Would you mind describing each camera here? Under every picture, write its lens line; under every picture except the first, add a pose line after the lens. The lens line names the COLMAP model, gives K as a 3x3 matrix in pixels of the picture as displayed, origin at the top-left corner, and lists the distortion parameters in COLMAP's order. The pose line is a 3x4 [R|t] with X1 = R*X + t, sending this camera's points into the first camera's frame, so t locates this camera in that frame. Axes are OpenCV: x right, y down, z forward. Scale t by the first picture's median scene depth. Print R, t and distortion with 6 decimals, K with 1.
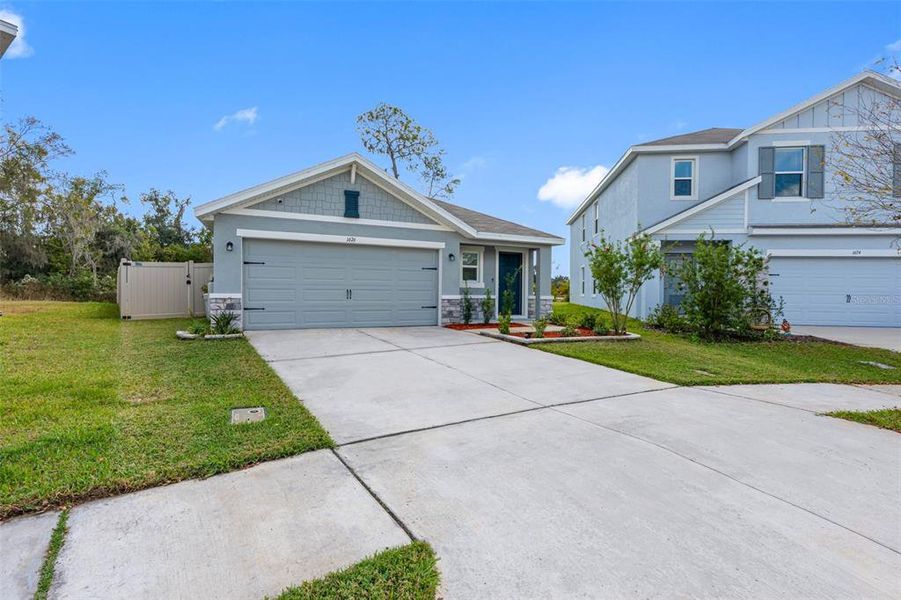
lens RADIAL K [[403.5, 0, 454.9], [0, 403.5, 299.5], [0, 0, 1]] dist [-0.003551, -0.000146]
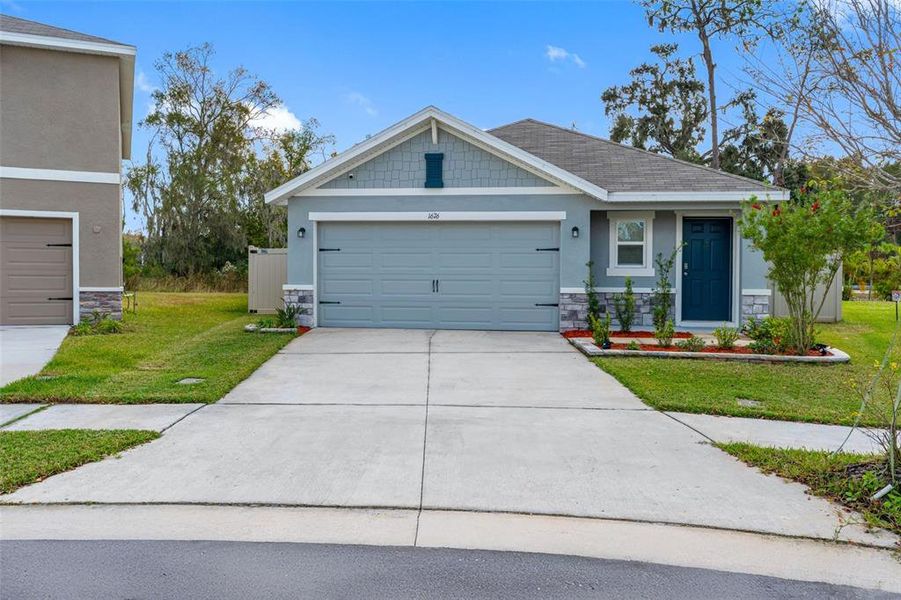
lens RADIAL K [[756.4, 0, 449.5], [0, 756.4, 300.6], [0, 0, 1]] dist [-0.011844, -0.007338]
pose [[0.839113, 0.012444, -0.543815, 0.508257], [-0.008800, 0.999918, 0.009303, 0.001131], [0.543886, -0.003021, 0.839154, -0.189725]]
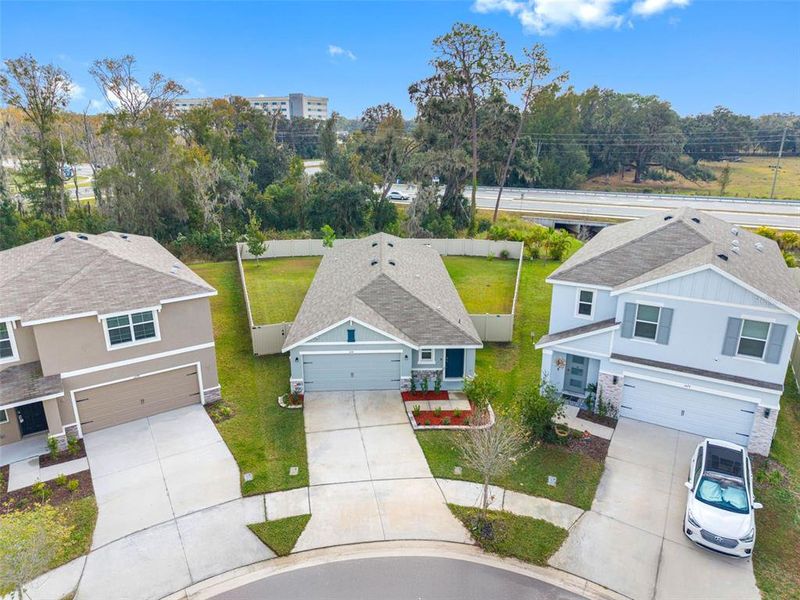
lens RADIAL K [[521.1, 0, 404.9], [0, 521.1, 299.8], [0, 0, 1]] dist [0.073458, -0.000872]
pose [[0.930767, 0.106856, -0.349649, 0.768022], [-0.006447, 0.960985, 0.276526, -0.992590], [0.365556, -0.255128, 0.895142, -1.015517]]
